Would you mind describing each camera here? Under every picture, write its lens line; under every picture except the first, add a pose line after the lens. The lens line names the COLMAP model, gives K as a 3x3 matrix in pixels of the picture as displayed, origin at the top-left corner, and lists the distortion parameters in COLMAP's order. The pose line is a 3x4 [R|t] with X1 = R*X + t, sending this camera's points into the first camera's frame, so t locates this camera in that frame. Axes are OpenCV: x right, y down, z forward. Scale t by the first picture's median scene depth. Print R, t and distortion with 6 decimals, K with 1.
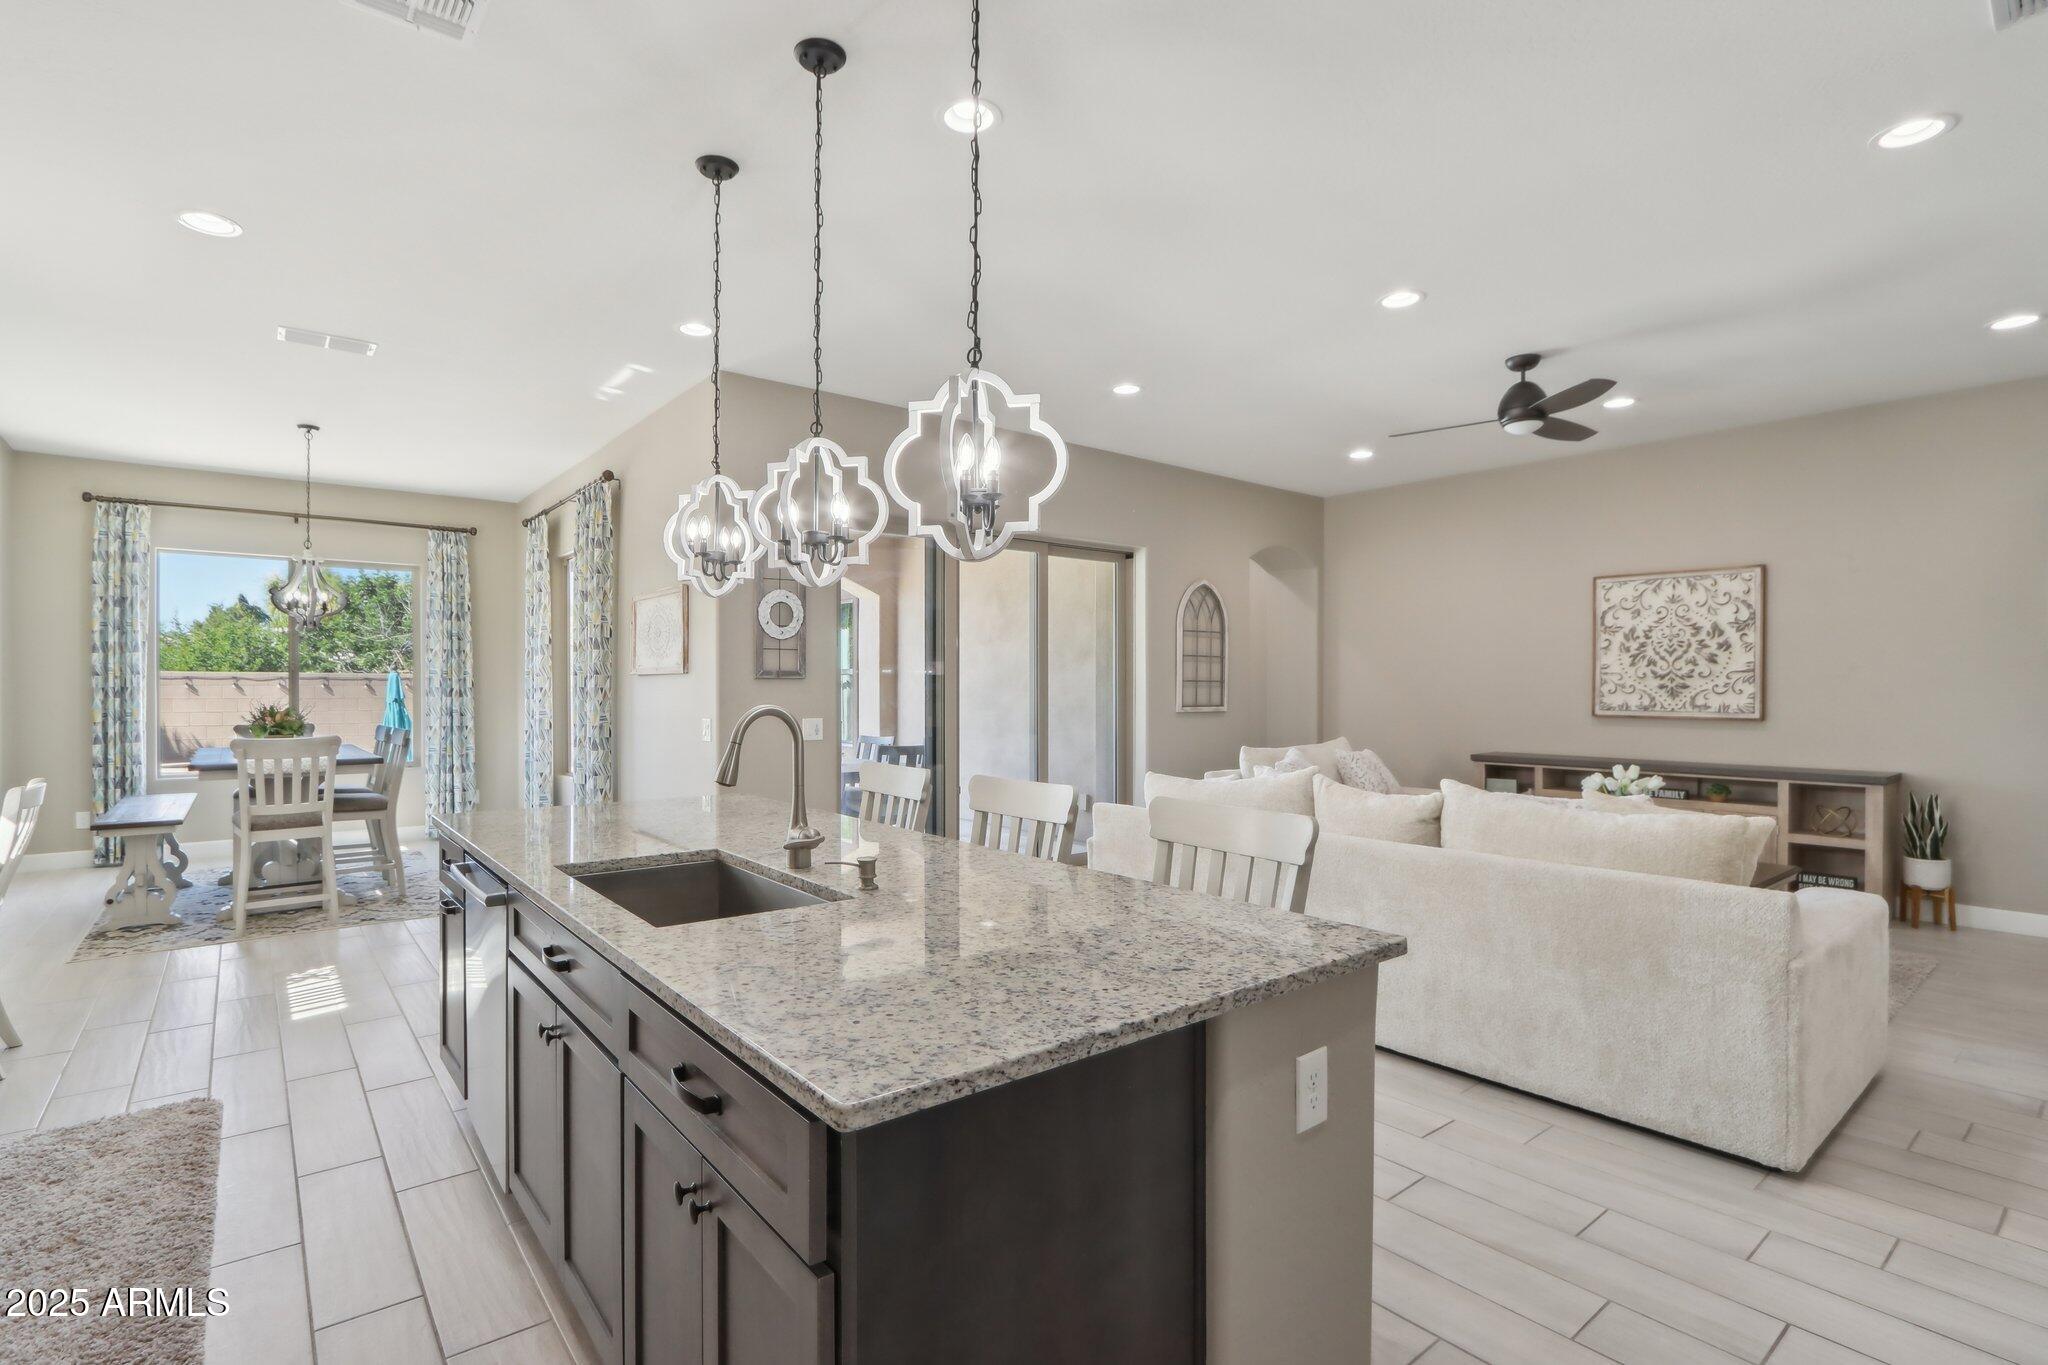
lens RADIAL K [[970.8, 0, 1002.9], [0, 970.8, 692.4], [0, 0, 1]] dist [-0.013252, 0.000291]
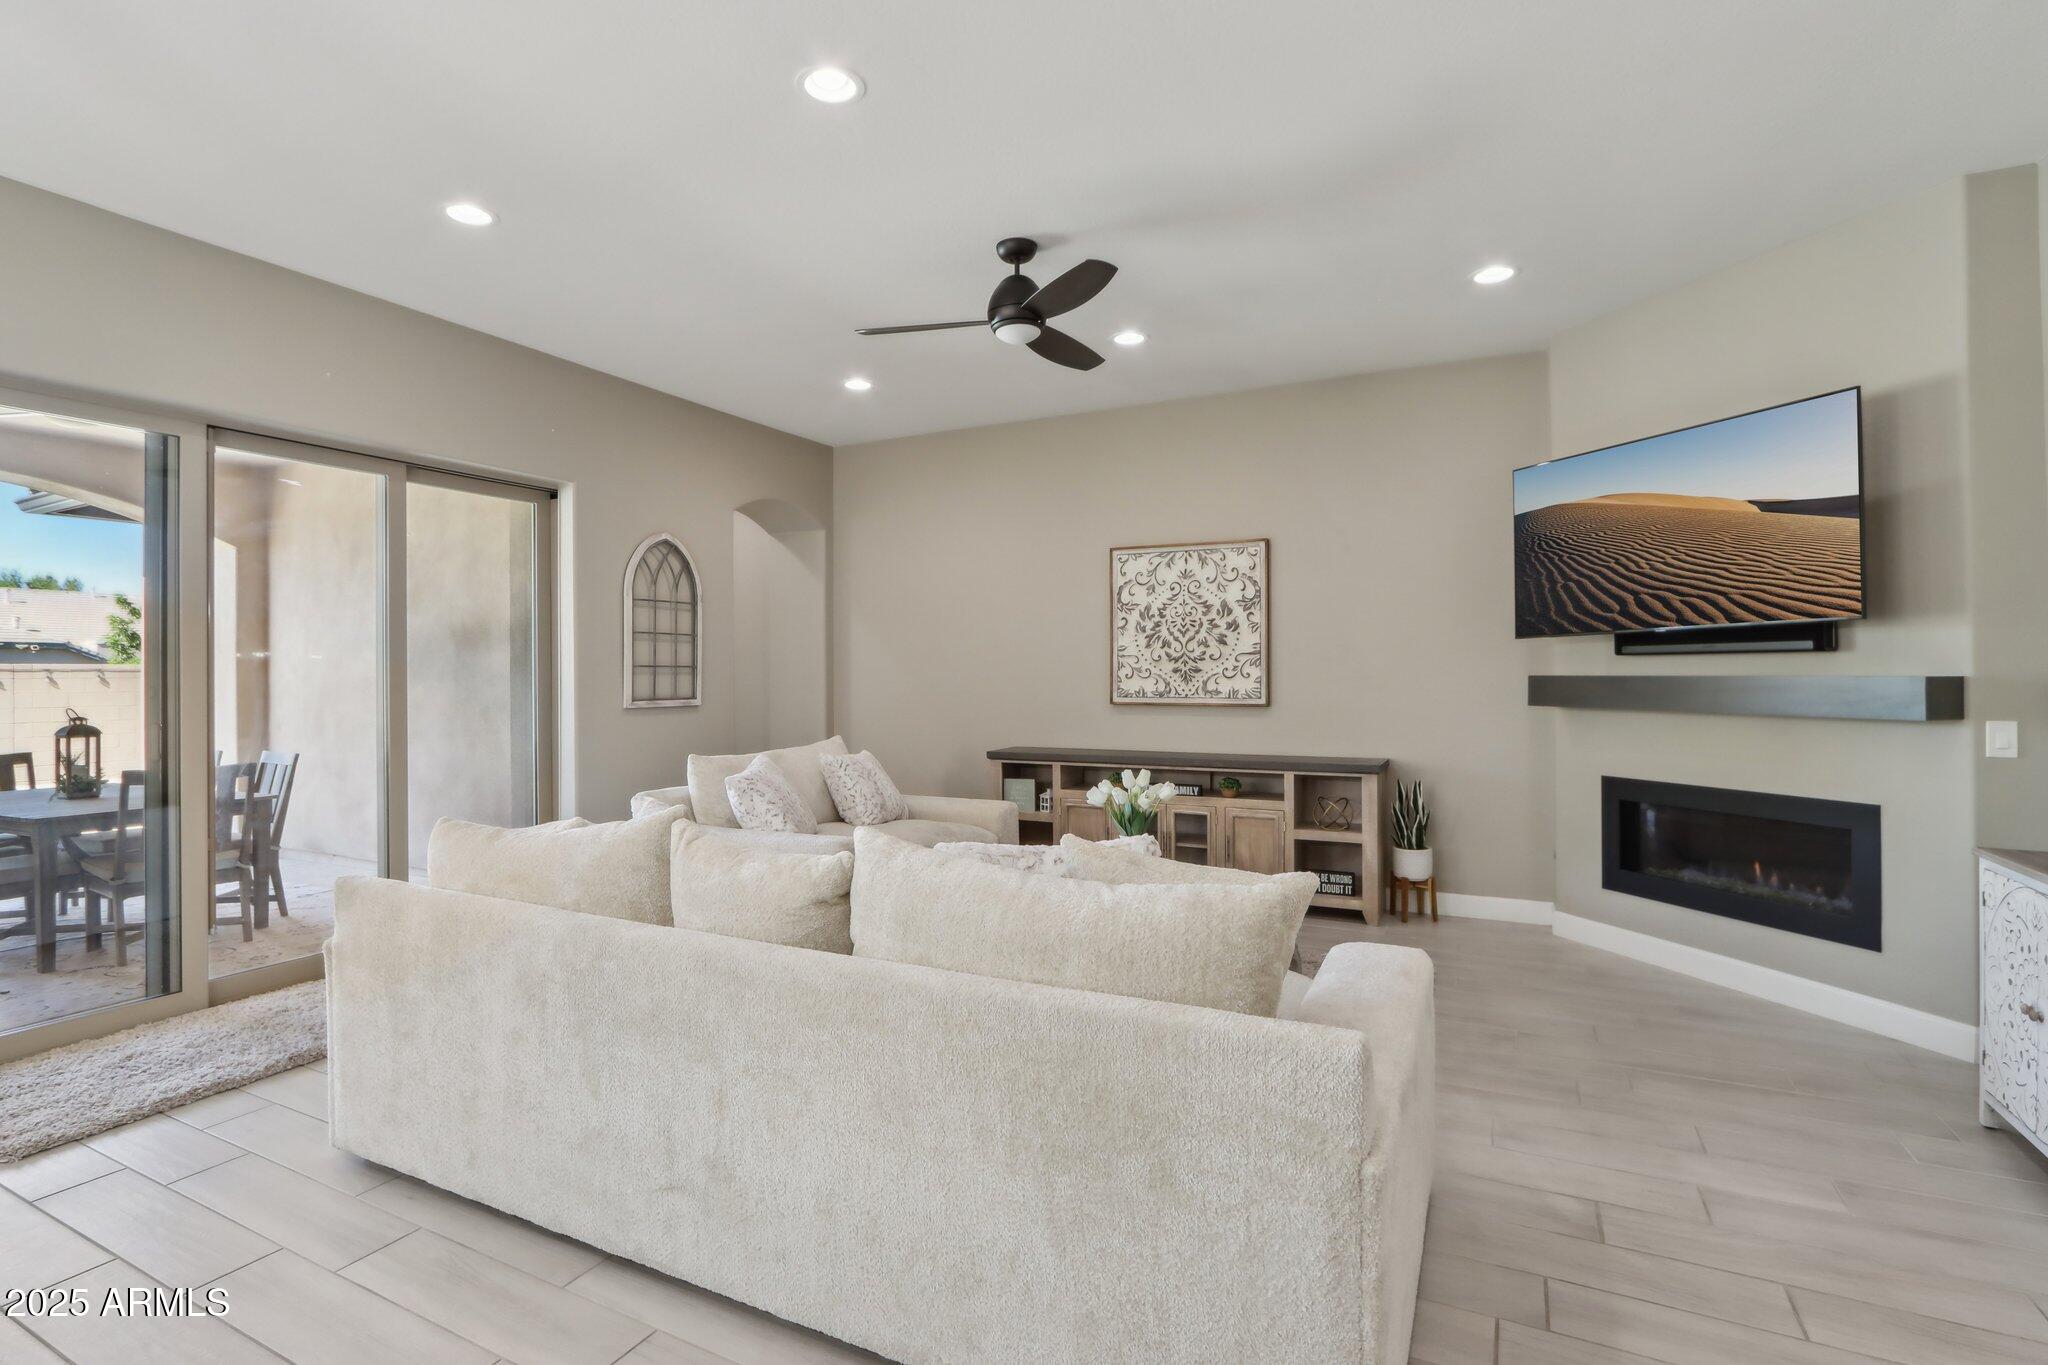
lens RADIAL K [[970.8, 0, 1003.7], [0, 970.8, 668.1], [0, 0, 1]] dist [-0.013252, 0.000291]
pose [[0.913615, -0.004359, 0.406558, 0.162321], [0.009084, 0.999912, -0.009693, -0.000649], [-0.406480, 0.012549, 0.913574, 0.229703]]
